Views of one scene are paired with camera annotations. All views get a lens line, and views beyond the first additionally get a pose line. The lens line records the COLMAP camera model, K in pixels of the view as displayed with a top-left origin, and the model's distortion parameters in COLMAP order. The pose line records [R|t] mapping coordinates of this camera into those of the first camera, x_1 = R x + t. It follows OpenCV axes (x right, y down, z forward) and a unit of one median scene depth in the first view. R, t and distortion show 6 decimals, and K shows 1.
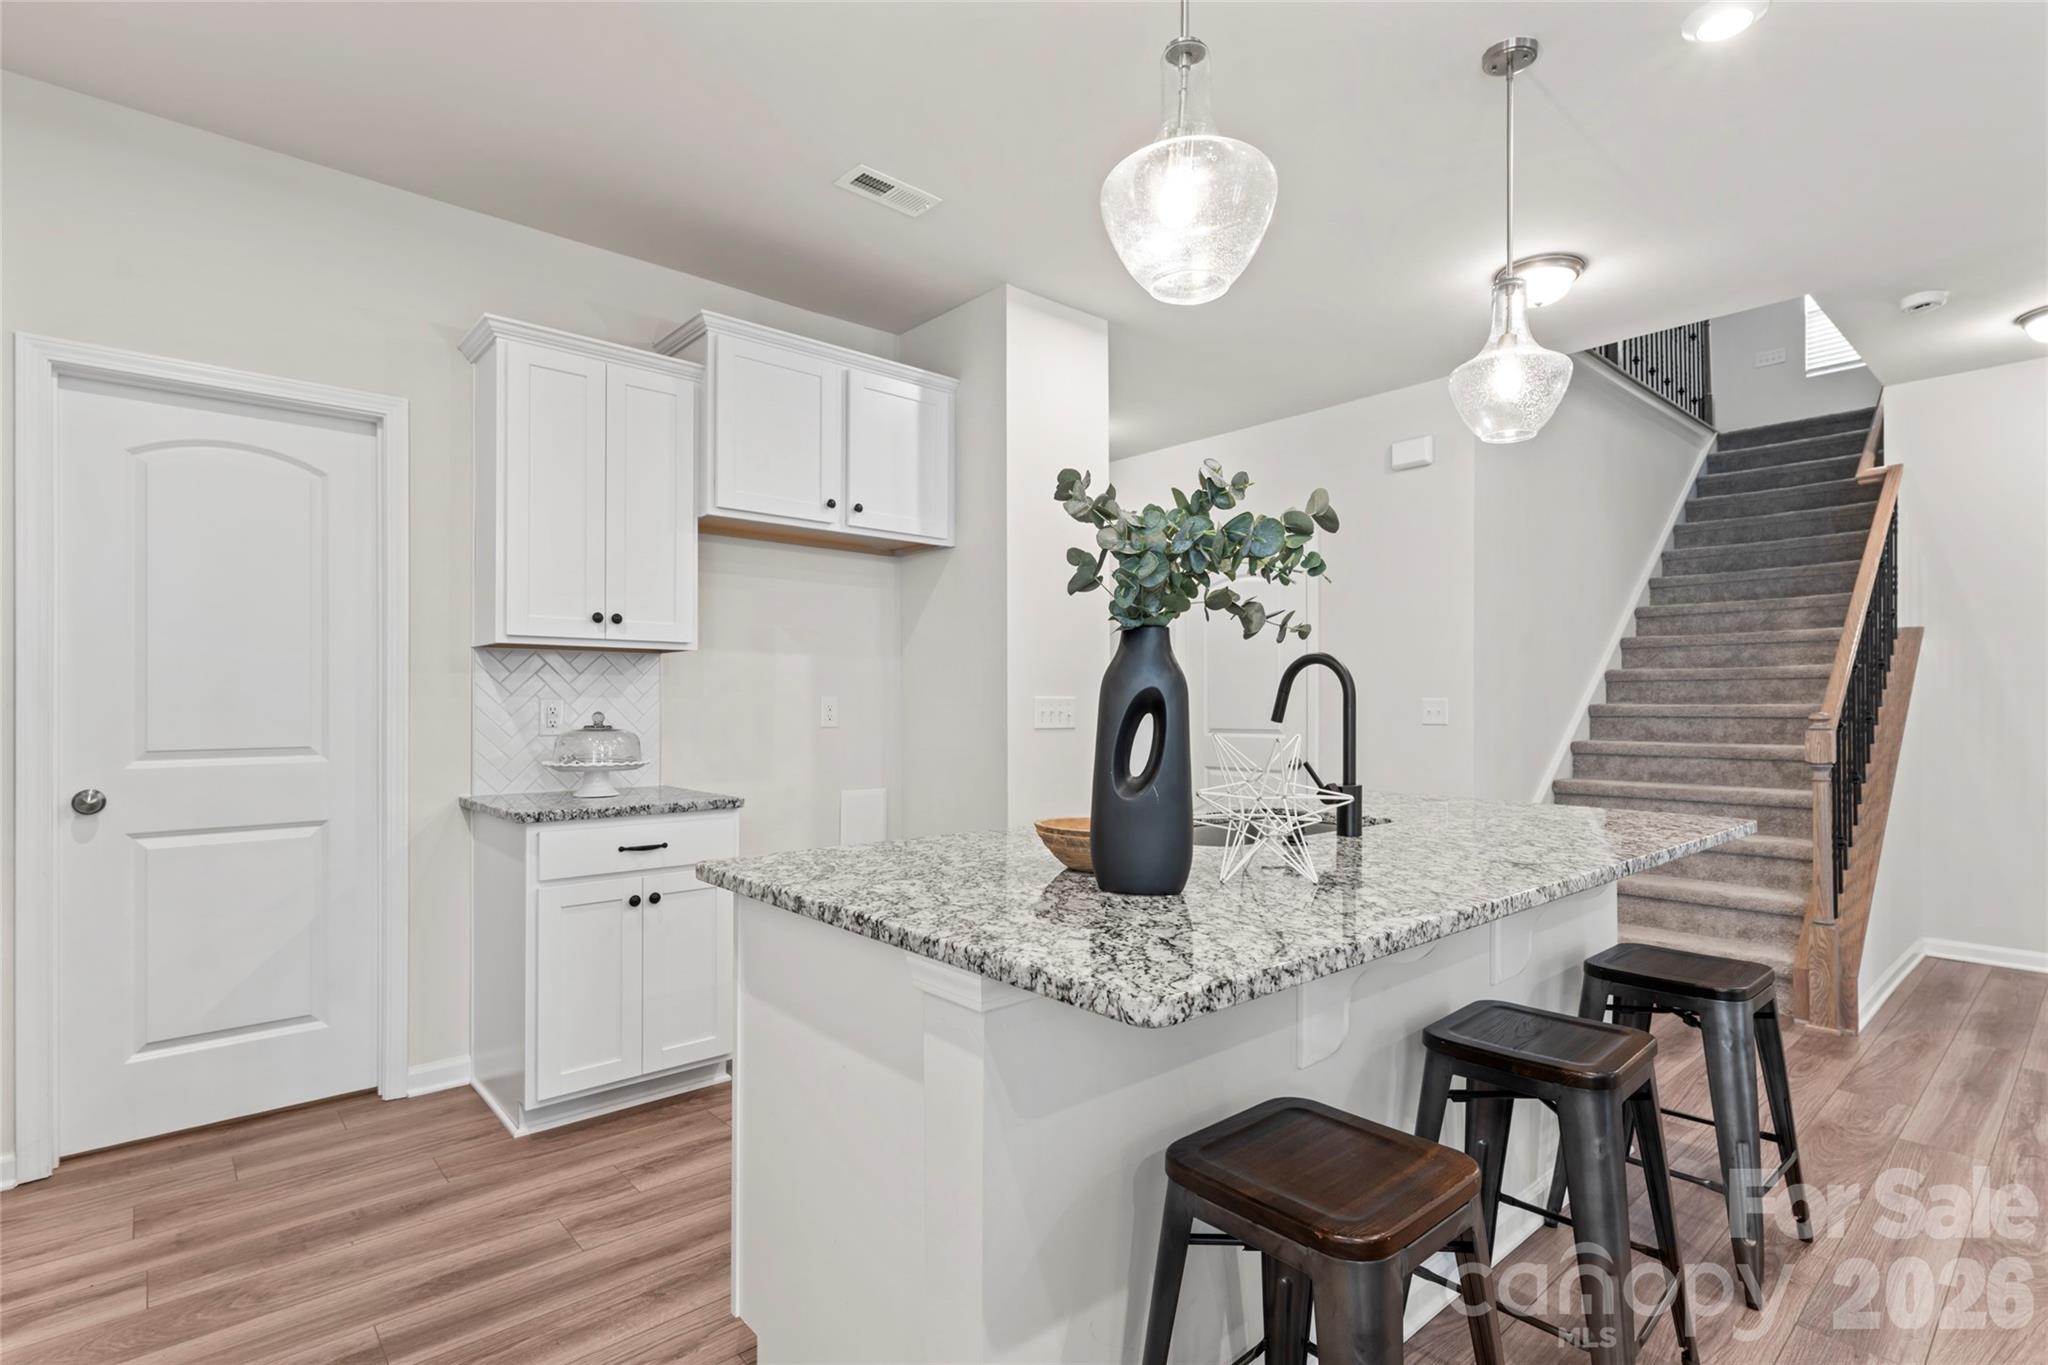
lens RADIAL K [[987.8, 0, 1021.2], [0, 987.8, 697.4], [0, 0, 1]] dist [0.003543, 0.000630]
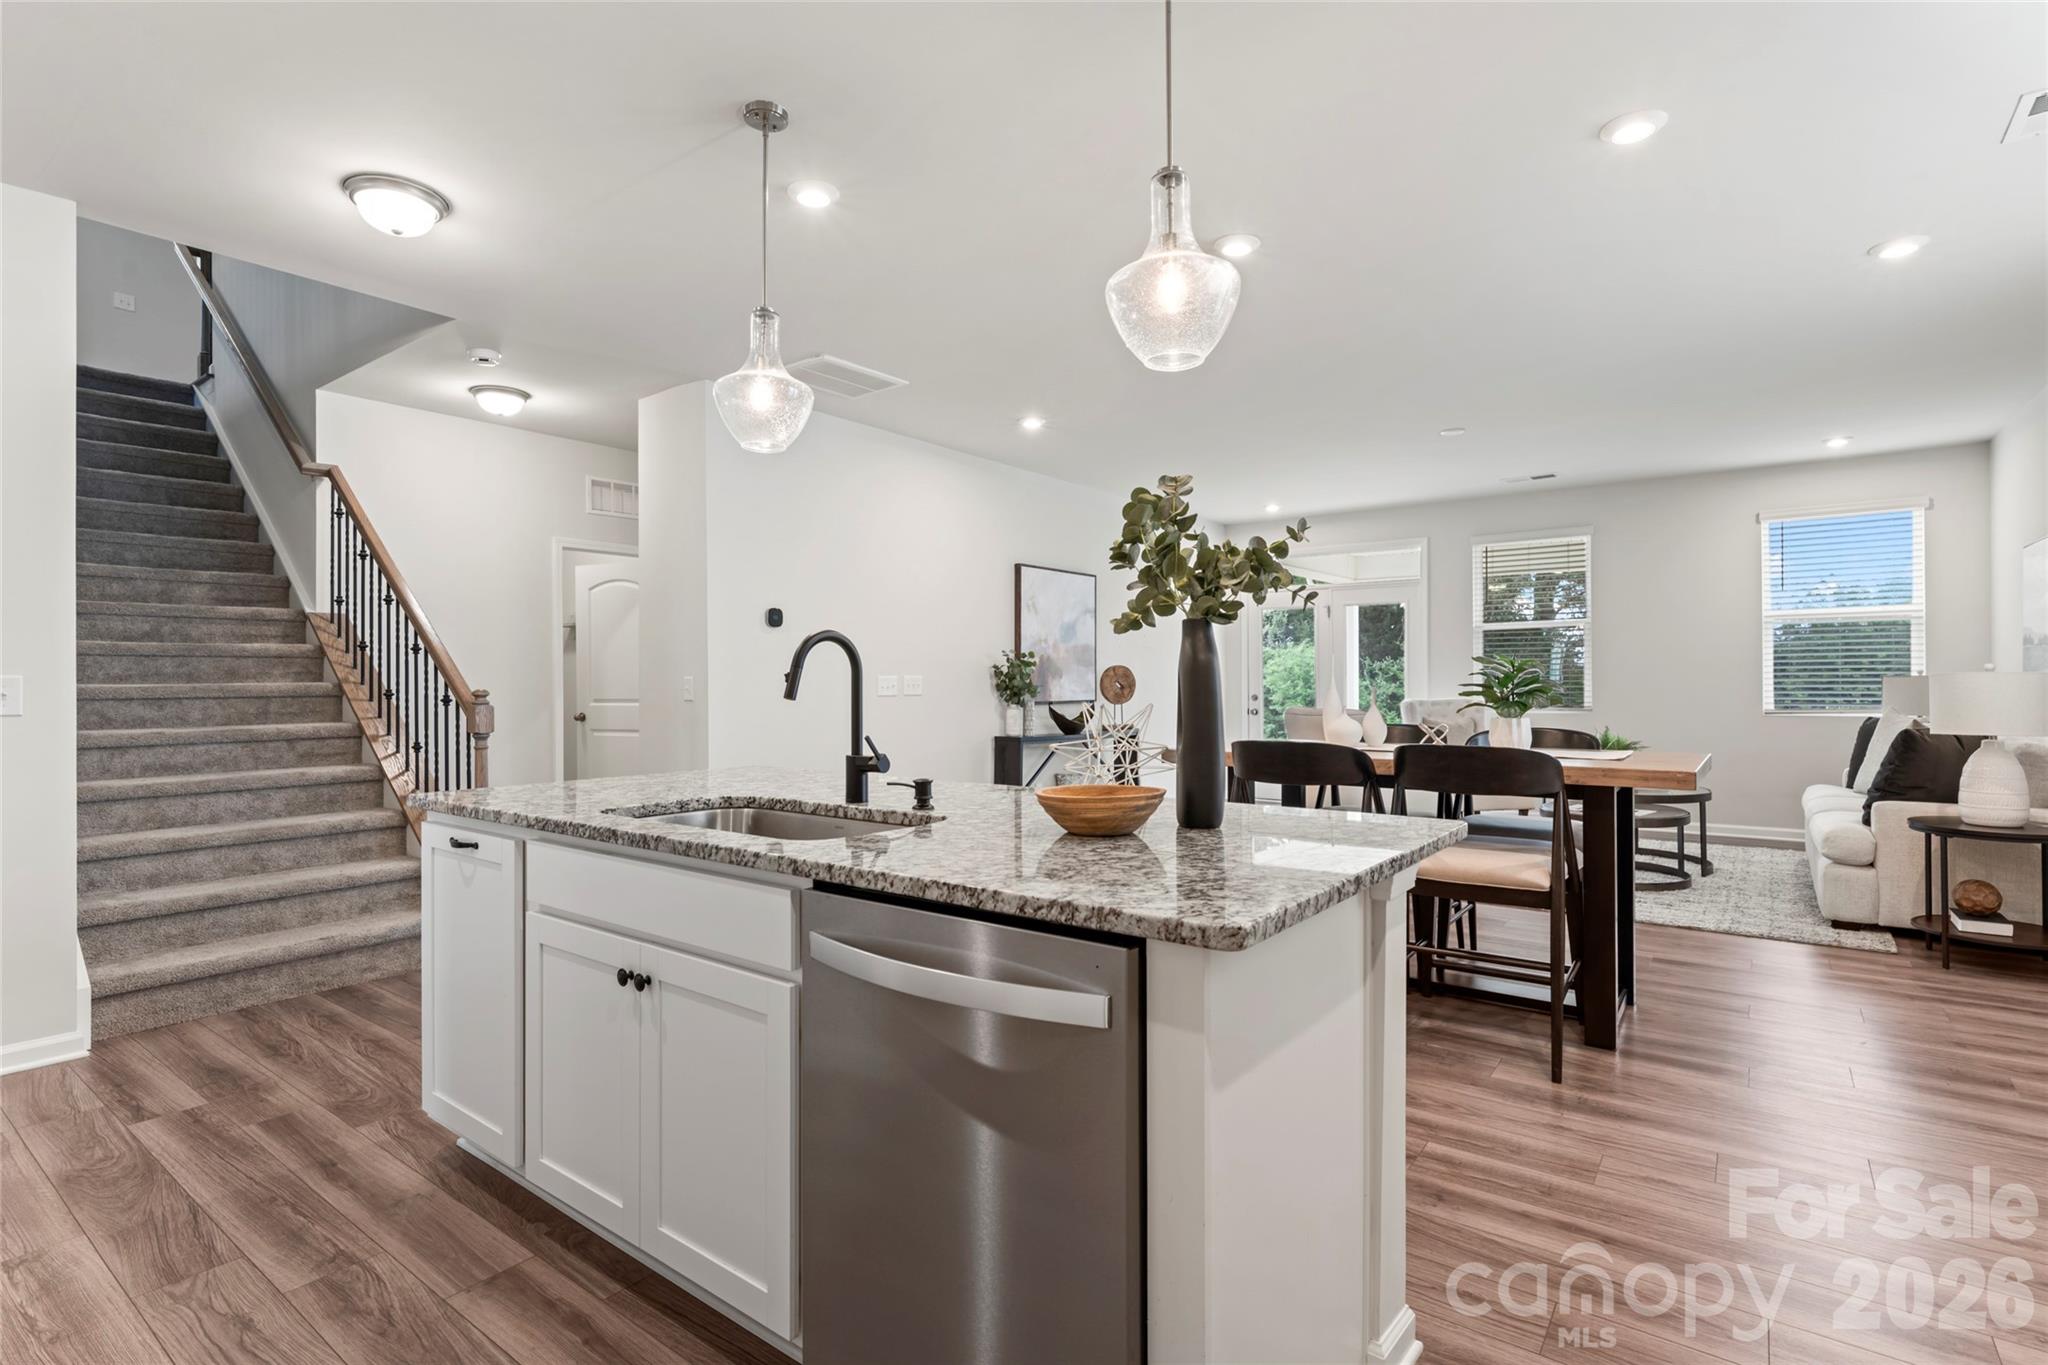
lens RADIAL K [[983.0, 0, 1023.3], [0, 983.0, 678.3], [0, 0, 1]] dist [0.000376, 0.000782]
pose [[-0.199927, 0.002565, 0.979807, -0.540824], [-0.002639, 0.999992, -0.003156, 0.004901], [-0.979807, -0.003217, -0.199919, 0.740501]]
